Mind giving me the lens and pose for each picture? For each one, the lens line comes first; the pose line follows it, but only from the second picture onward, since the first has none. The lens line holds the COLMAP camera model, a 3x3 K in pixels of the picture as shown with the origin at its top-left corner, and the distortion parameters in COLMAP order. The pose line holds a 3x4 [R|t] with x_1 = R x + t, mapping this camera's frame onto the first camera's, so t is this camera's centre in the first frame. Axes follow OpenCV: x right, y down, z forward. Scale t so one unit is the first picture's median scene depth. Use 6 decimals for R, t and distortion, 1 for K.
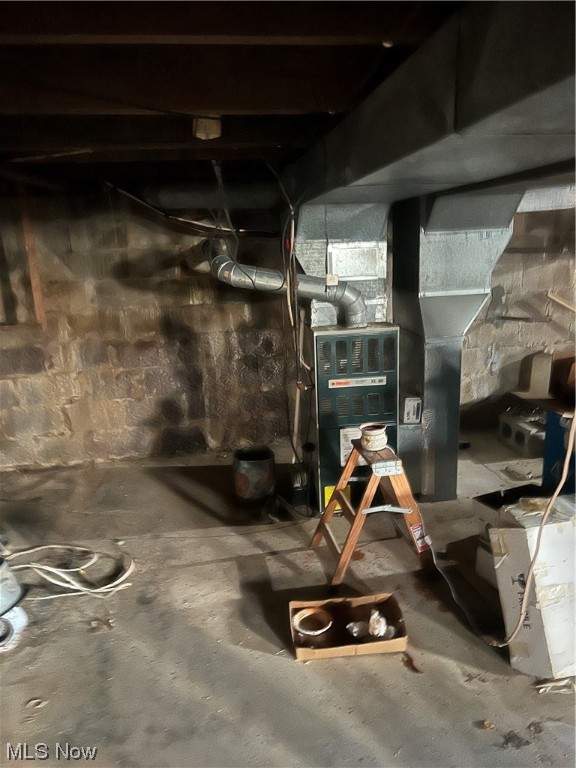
lens RADIAL K [[579.6, 0, 287.8], [0, 579.6, 384.6], [0, 0, 1]] dist [0.016741, -0.007882]
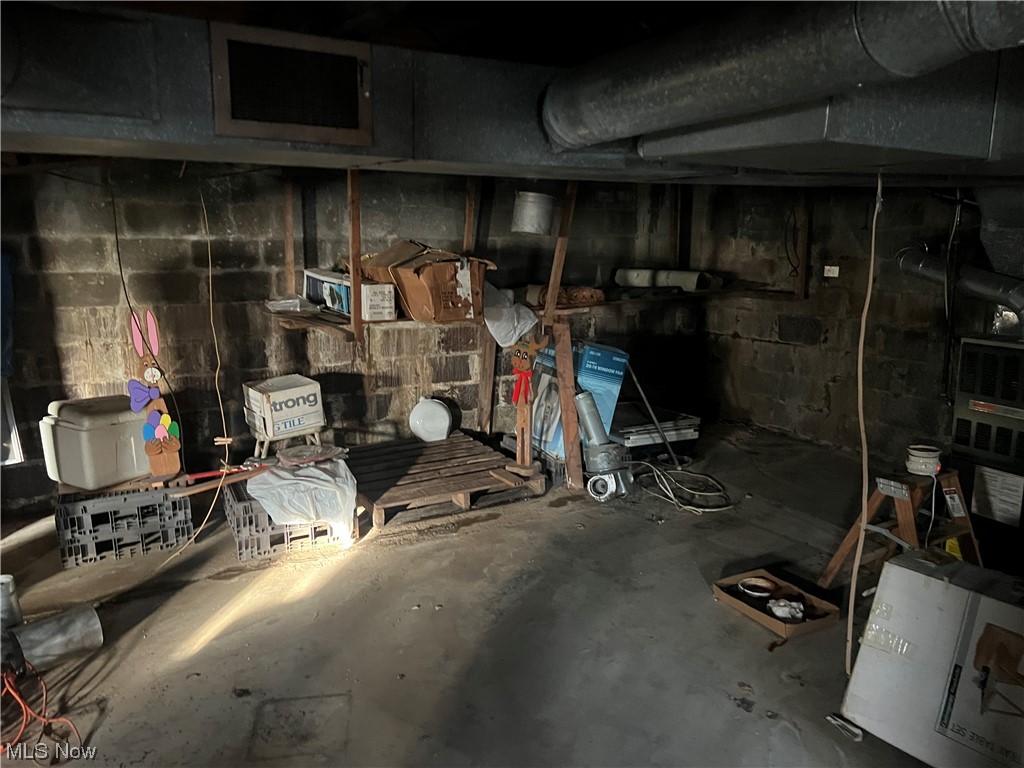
lens RADIAL K [[772.8, 0, 502.6], [0, 772.8, 383.0], [0, 0, 1]] dist [0.016741, -0.007882]
pose [[0.381317, 0.224417, -0.896791, 0.587037], [-0.223121, 0.963749, 0.146301, -0.032363], [0.897114, 0.144306, 0.417566, -0.039614]]
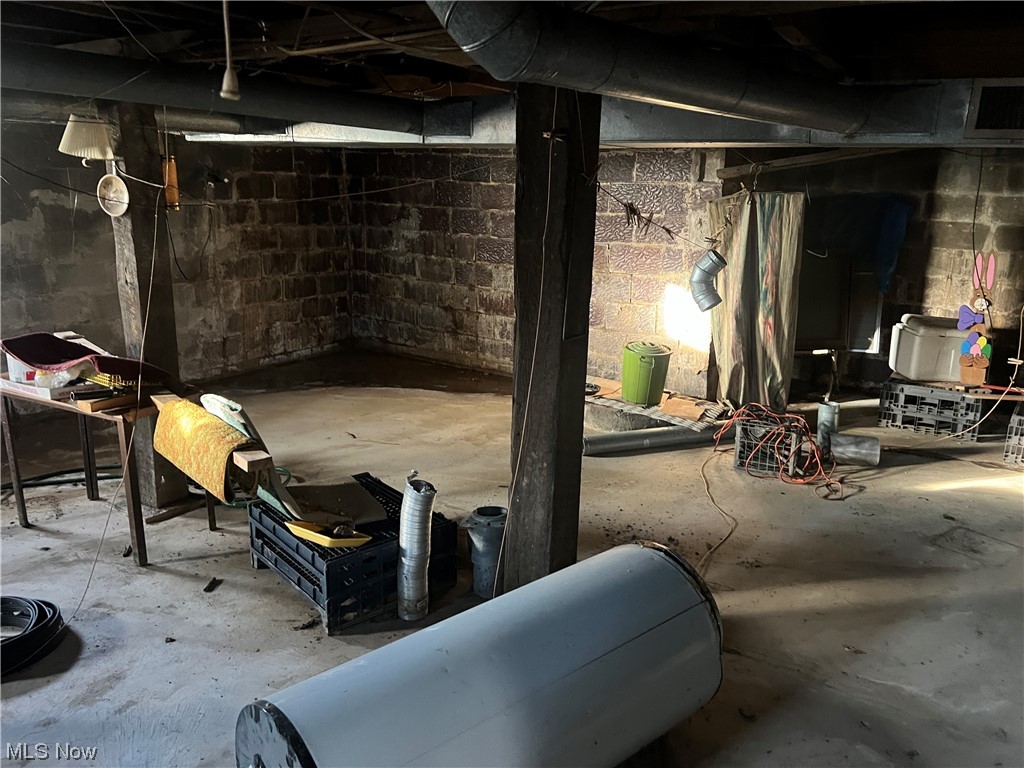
lens RADIAL K [[772.8, 0, 509.5], [0, 772.8, 378.9], [0, 0, 1]] dist [0.016741, -0.007882]
pose [[-0.638525, 0.224955, -0.735990, 0.981245], [-0.164245, 0.894462, 0.415887, -0.089737], [0.751871, 0.386437, -0.534188, 0.118394]]
